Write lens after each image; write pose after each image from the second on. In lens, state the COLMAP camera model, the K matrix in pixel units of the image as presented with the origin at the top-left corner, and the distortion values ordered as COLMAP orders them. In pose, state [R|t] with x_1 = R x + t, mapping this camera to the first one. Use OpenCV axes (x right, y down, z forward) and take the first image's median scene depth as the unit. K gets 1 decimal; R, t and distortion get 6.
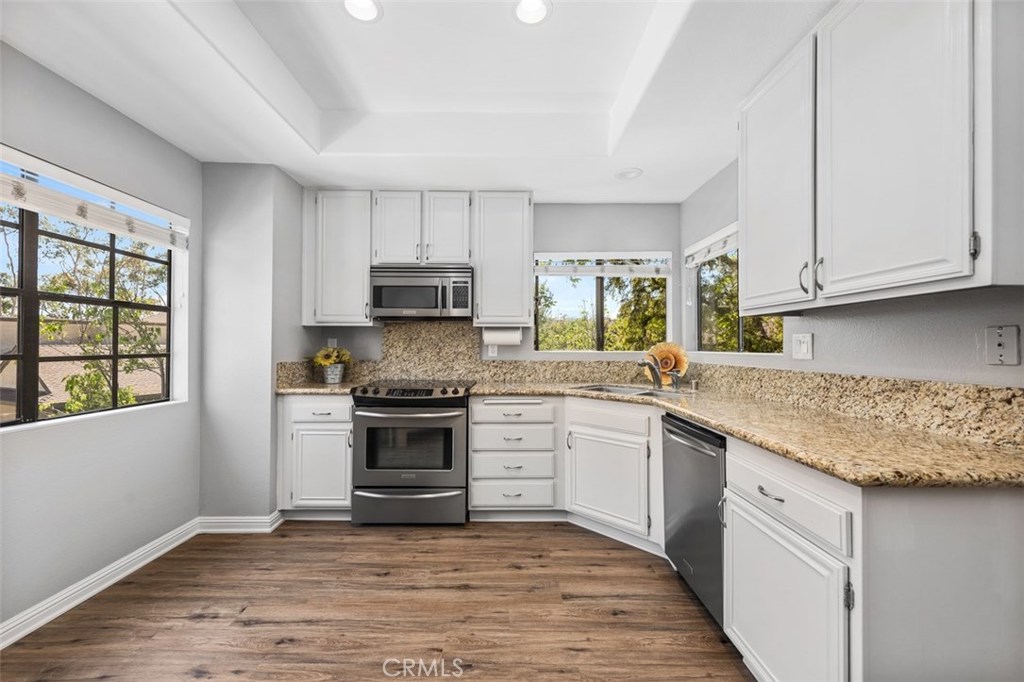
lens RADIAL K [[404.1, 0, 515.0], [0, 404.1, 344.3], [0, 0, 1]] dist [0.009897, -0.002247]
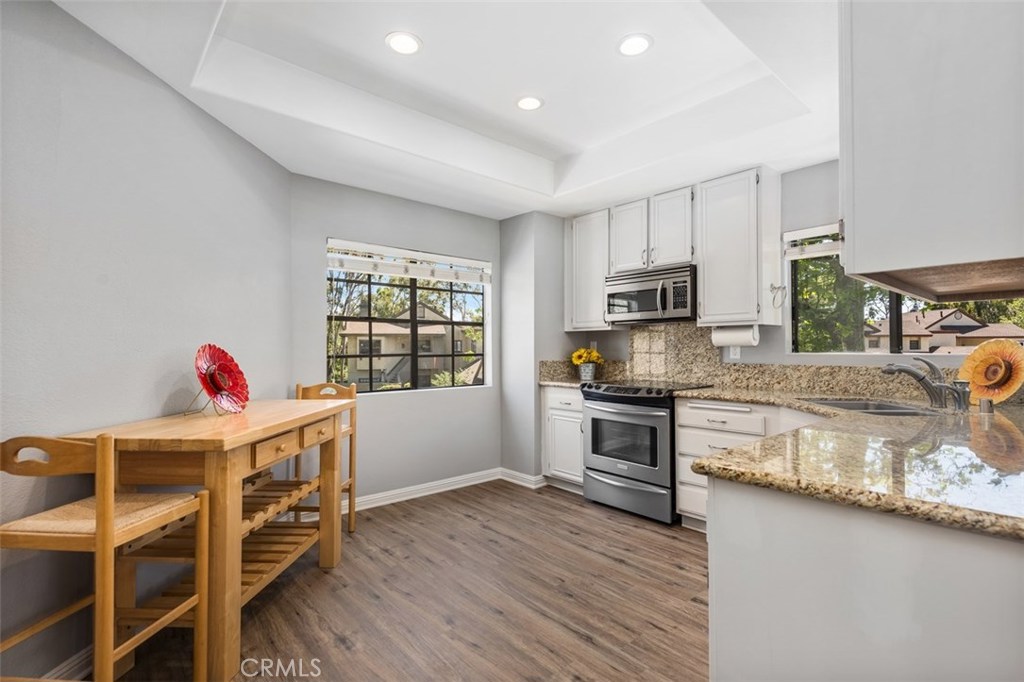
lens RADIAL K [[481.1, 0, 507.6], [0, 481.1, 345.3], [0, 0, 1]] dist [0.005634, -0.000373]
pose [[0.648775, -0.009728, -0.760918, 0.525790], [0.008759, 0.999948, -0.005315, 0.001714], [0.760930, -0.003216, 0.648826, -0.081339]]
